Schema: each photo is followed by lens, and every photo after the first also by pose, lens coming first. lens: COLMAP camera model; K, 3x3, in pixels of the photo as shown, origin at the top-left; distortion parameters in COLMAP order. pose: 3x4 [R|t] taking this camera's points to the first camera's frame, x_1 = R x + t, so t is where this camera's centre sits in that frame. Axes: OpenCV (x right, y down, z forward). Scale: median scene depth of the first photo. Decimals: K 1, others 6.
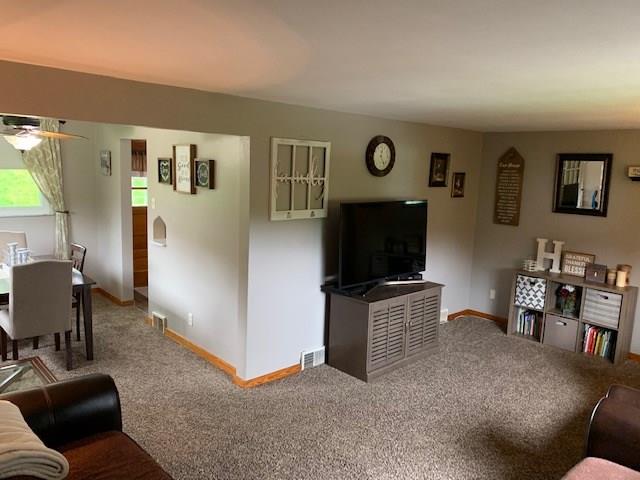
lens RADIAL K [[484.6, 0, 318.1], [0, 484.6, 236.1], [0, 0, 1]] dist [0.073215, -0.099639]
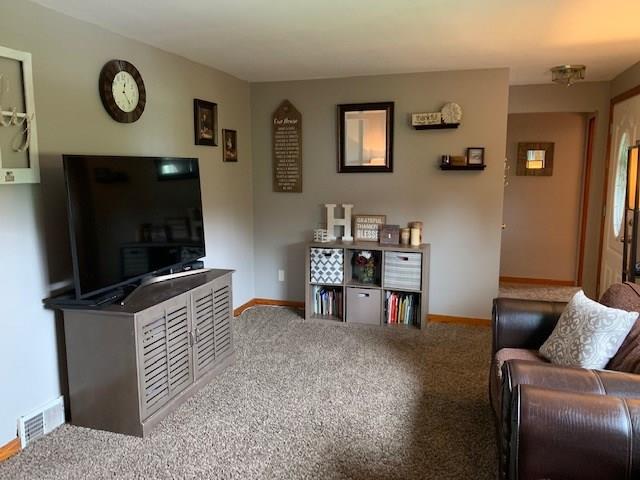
lens RADIAL K [[484.6, 0, 318.1], [0, 484.6, 236.1], [0, 0, 1]] dist [0.073215, -0.099639]
pose [[0.867613, -0.104726, 0.486086, 0.013134], [0.101973, 0.994266, 0.032200, 0.036510], [-0.486671, 0.021631, 0.873317, 0.283008]]
